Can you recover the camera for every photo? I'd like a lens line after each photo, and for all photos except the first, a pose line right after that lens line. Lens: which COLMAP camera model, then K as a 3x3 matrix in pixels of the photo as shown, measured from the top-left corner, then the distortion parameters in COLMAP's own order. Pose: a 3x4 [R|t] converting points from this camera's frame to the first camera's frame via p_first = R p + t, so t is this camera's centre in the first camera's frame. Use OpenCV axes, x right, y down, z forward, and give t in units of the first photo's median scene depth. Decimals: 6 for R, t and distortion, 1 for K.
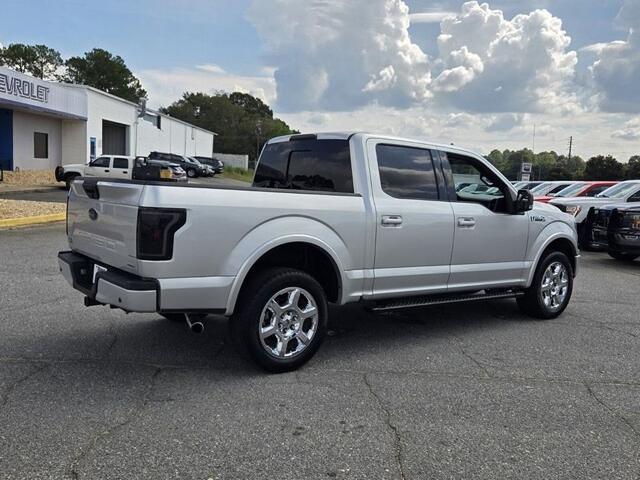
lens RADIAL K [[613.3, 0, 316.3], [0, 613.3, 224.7], [0, 0, 1]] dist [0.052044, -0.011185]
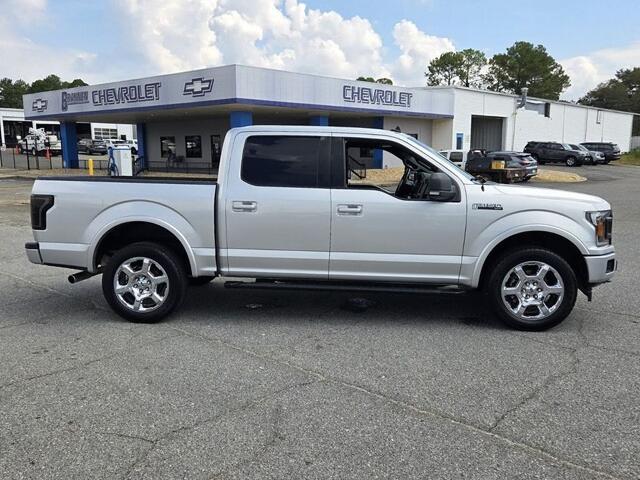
lens RADIAL K [[592.3, 0, 282.6], [0, 592.3, 239.0], [0, 0, 1]] dist [0.075636, -0.012828]
pose [[0.715737, 0.044112, -0.696975, 0.141432], [-0.018315, 0.998845, 0.044410, 0.000551], [0.698130, -0.019021, 0.715719, 0.043981]]
